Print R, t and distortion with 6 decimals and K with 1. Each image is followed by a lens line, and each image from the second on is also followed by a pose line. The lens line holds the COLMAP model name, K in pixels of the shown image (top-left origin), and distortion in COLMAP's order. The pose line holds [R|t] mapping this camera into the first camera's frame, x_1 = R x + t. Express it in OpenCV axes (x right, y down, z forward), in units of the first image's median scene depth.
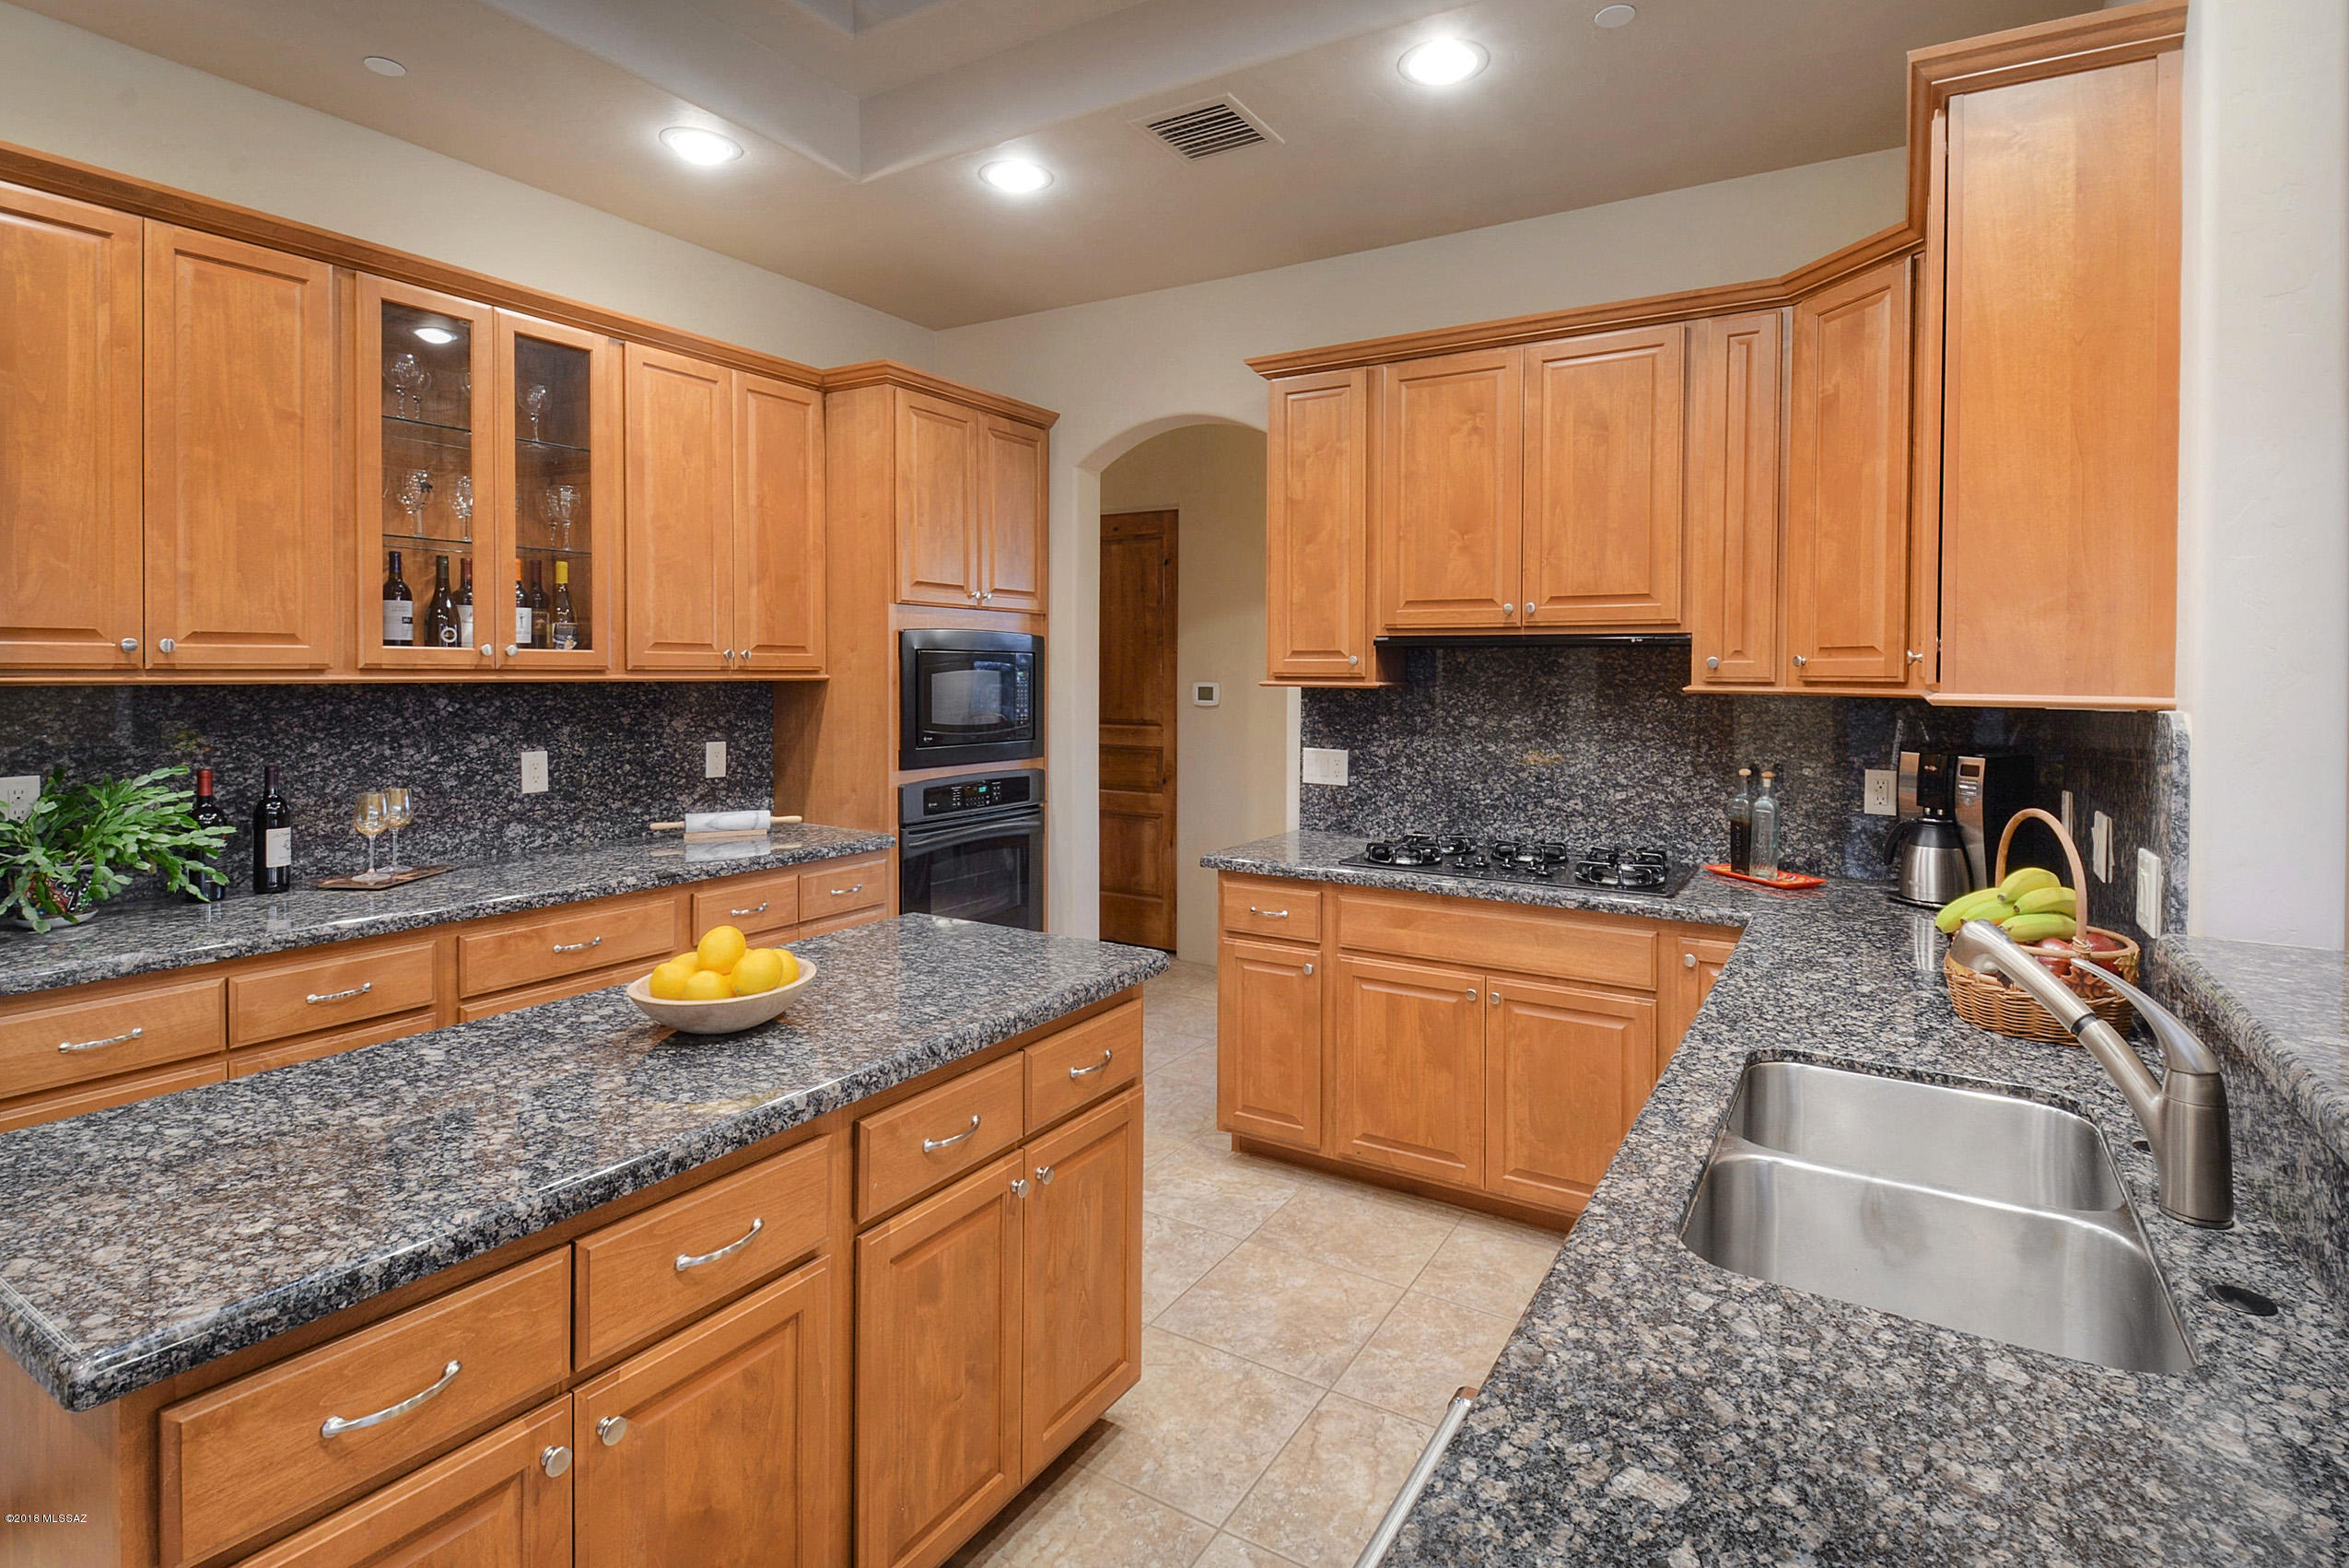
lens RADIAL K [[1161.7, 0, 1378.9], [0, 1161.7, 718.6], [0, 0, 1]] dist [0.016197, -0.016334]
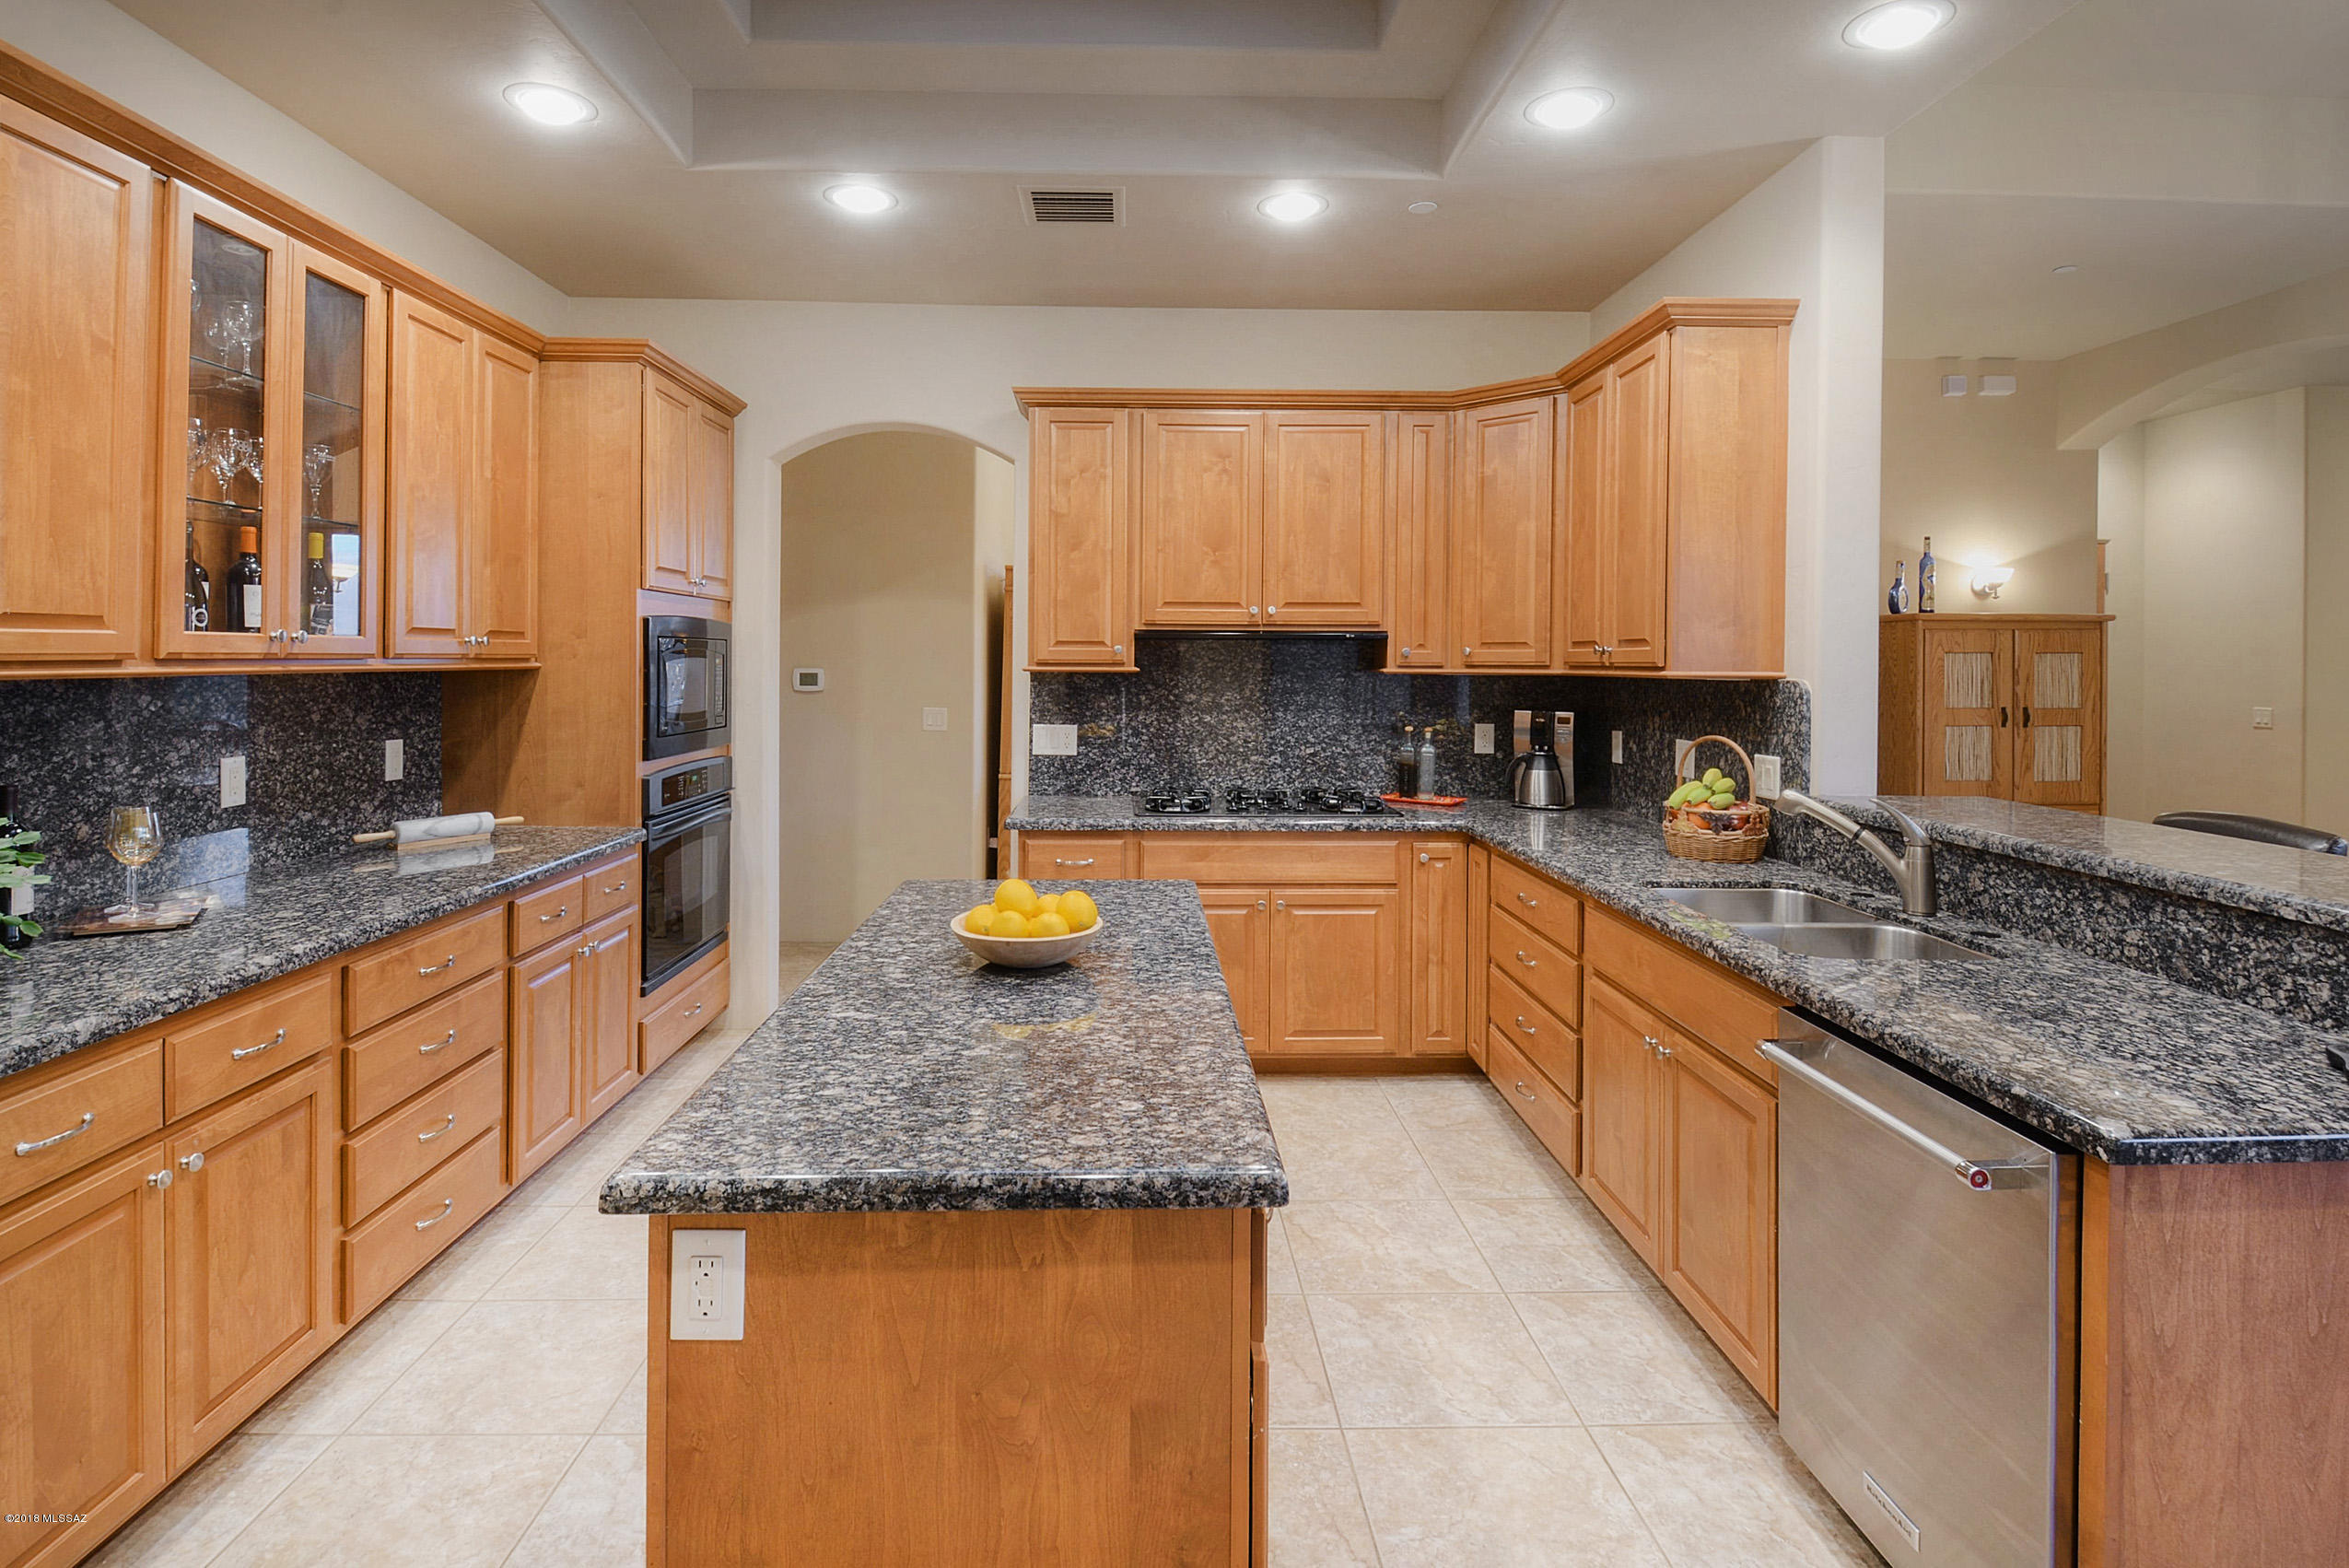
lens RADIAL K [[1113.5, 0, 1172.4], [0, 1113.5, 697.0], [0, 0, 1]] dist [0.013761, -0.020703]
pose [[0.859063, -0.020019, 0.511479, -0.602424], [0.021099, 0.999771, 0.003692, -0.003862], [-0.511435, 0.007620, 0.859288, -0.027736]]
